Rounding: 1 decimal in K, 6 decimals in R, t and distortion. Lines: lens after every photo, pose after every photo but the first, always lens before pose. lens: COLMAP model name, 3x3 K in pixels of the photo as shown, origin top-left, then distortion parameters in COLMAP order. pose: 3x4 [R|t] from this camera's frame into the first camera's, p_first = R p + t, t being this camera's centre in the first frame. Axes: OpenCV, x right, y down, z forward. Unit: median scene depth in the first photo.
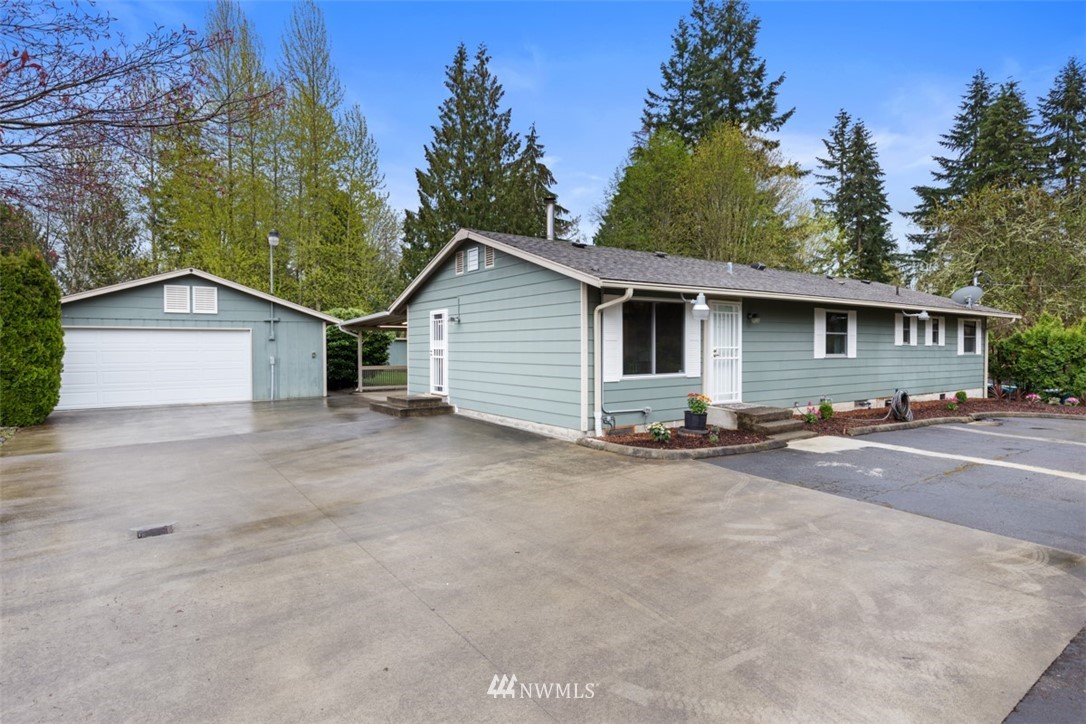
lens RADIAL K [[581.5, 0, 543.7], [0, 581.5, 359.0], [0, 0, 1]] dist [0.000743, 0.000565]
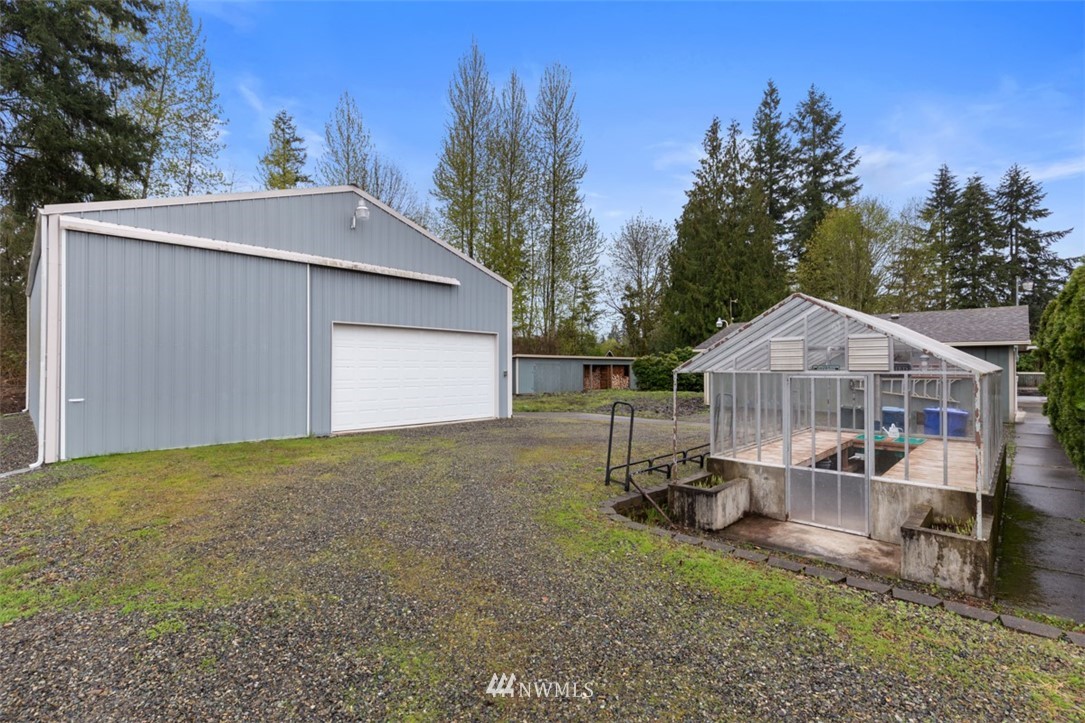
lens RADIAL K [[495.8, 0, 532.5], [0, 495.8, 364.2], [0, 0, 1]] dist [0.008234, -0.002429]
pose [[0.980919, 0.002647, 0.194400, -0.451870], [0.001349, 0.999791, -0.020419, -0.002531], [-0.194414, 0.020292, 0.980710, 0.042135]]
